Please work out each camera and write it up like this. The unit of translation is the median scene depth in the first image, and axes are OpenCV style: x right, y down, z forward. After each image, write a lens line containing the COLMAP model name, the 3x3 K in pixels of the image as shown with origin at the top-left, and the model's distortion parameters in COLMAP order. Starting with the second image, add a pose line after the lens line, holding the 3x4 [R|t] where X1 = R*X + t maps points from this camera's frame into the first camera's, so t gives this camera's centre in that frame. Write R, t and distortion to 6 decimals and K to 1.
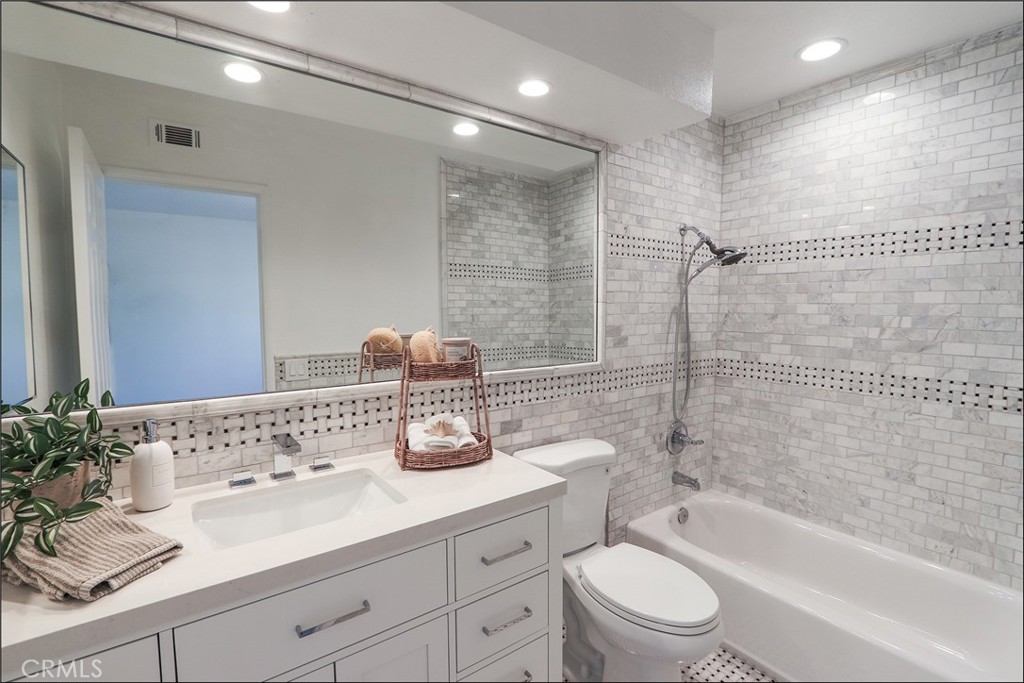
lens RADIAL K [[477.3, 0, 516.1], [0, 477.3, 341.1], [0, 0, 1]] dist [-0.017085, 0.002084]
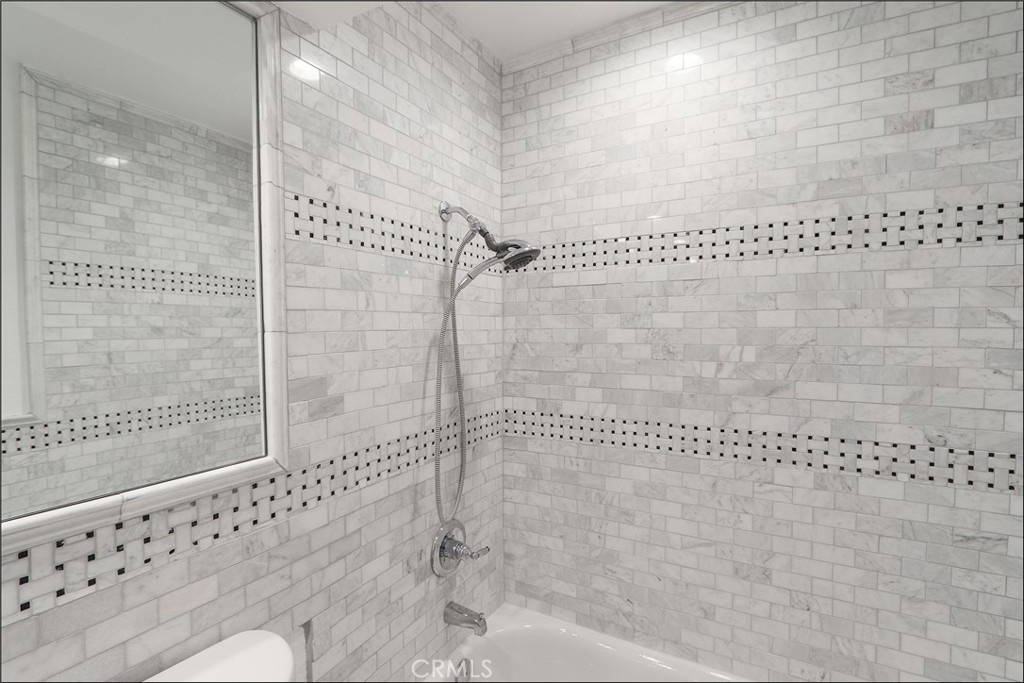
lens RADIAL K [[477.3, 0, 514.1], [0, 477.3, 347.6], [0, 0, 1]] dist [-0.017085, 0.002084]
pose [[0.914938, -0.026252, 0.402741, 0.198012], [0.040323, 0.998835, -0.026497, -0.040781], [-0.401576, 0.040483, 0.914931, 0.445226]]
